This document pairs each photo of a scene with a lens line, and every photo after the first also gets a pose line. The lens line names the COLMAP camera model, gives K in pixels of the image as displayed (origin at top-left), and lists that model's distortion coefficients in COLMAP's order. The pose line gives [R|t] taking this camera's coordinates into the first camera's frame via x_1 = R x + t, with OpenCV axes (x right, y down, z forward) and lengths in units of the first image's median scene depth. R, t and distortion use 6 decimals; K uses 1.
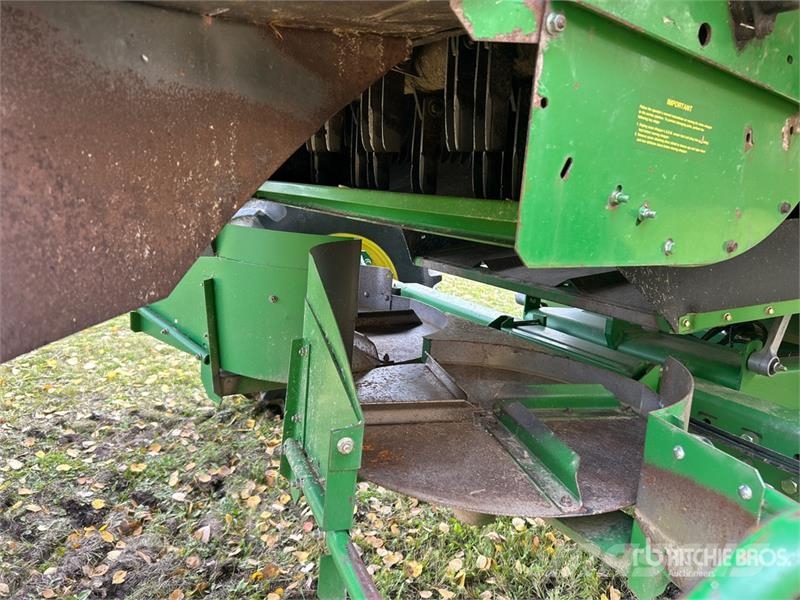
lens RADIAL K [[626.2, 0, 400.0], [0, 626.2, 300.0], [0, 0, 1]] dist [0.015729, -0.004248]
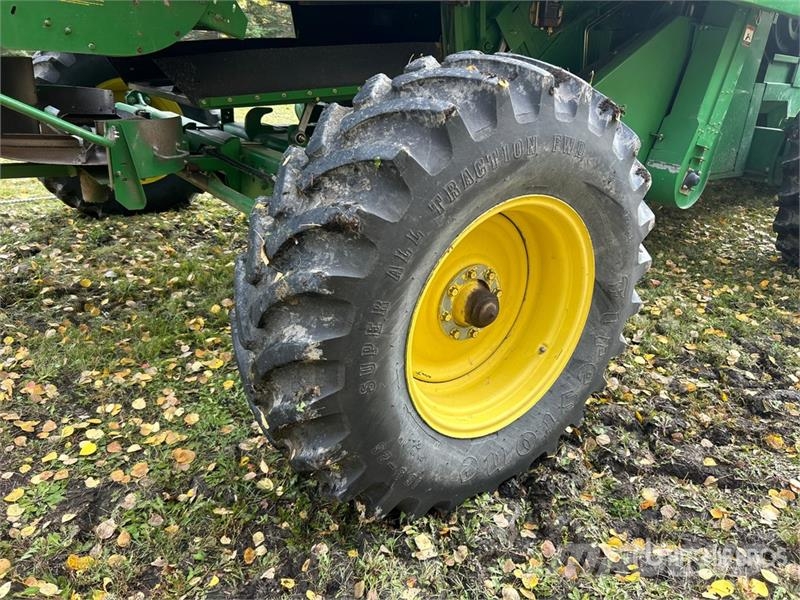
lens RADIAL K [[626.2, 0, 400.0], [0, 626.2, 300.0], [0, 0, 1]] dist [0.015729, -0.004248]
pose [[0.995808, -0.030042, 0.086391, 0.433221], [0.013400, 0.982246, 0.187120, 0.140999], [-0.090478, -0.185178, 0.978531, -0.544536]]
